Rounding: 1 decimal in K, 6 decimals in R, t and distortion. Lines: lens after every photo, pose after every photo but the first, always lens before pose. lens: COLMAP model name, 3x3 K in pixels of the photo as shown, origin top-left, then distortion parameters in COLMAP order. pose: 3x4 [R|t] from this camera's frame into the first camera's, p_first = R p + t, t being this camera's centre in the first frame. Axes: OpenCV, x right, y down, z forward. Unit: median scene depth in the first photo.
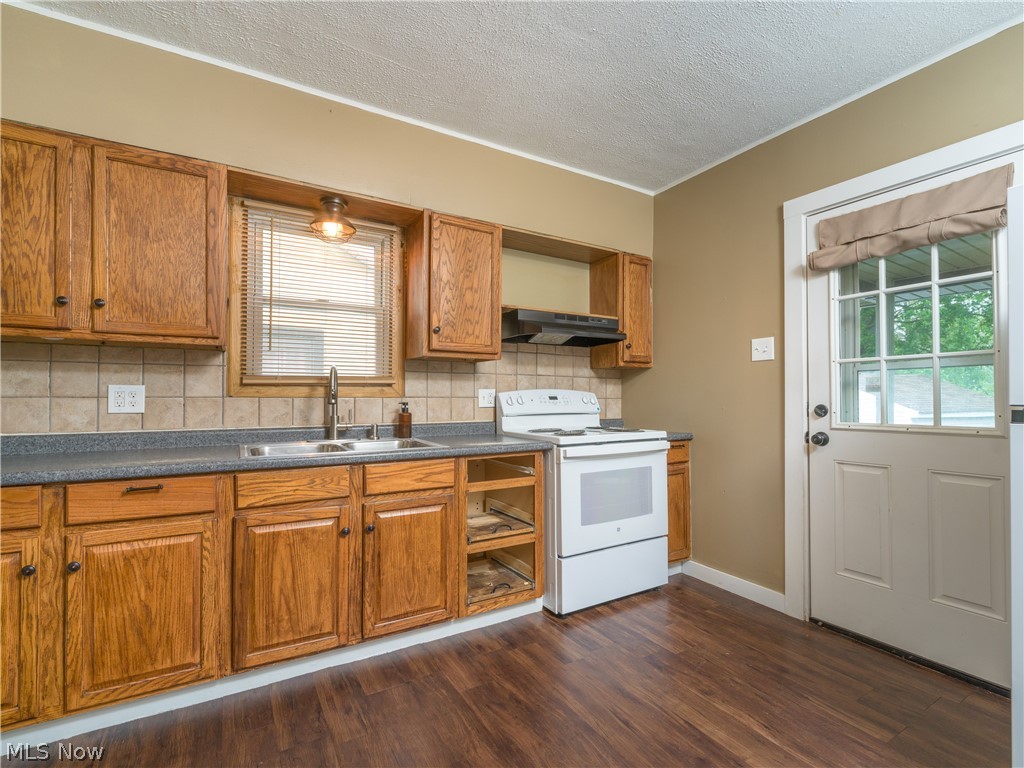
lens RADIAL K [[476.6, 0, 514.9], [0, 476.6, 391.3], [0, 0, 1]] dist [-0.002113, -0.000430]
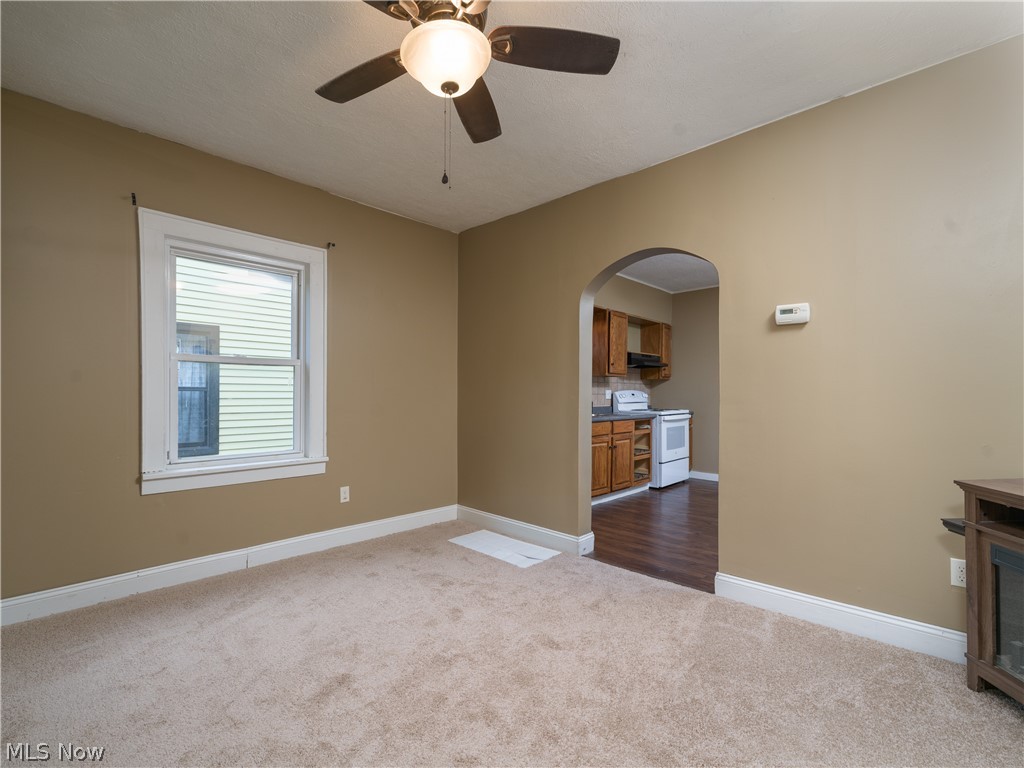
lens RADIAL K [[476.6, 0, 510.2], [0, 476.6, 402.8], [0, 0, 1]] dist [-0.002113, -0.000430]
pose [[0.961201, -0.001902, 0.275842, -1.163257], [-0.007398, 0.999439, 0.032670, -0.016016], [-0.275750, -0.033443, 0.960647, -0.949391]]
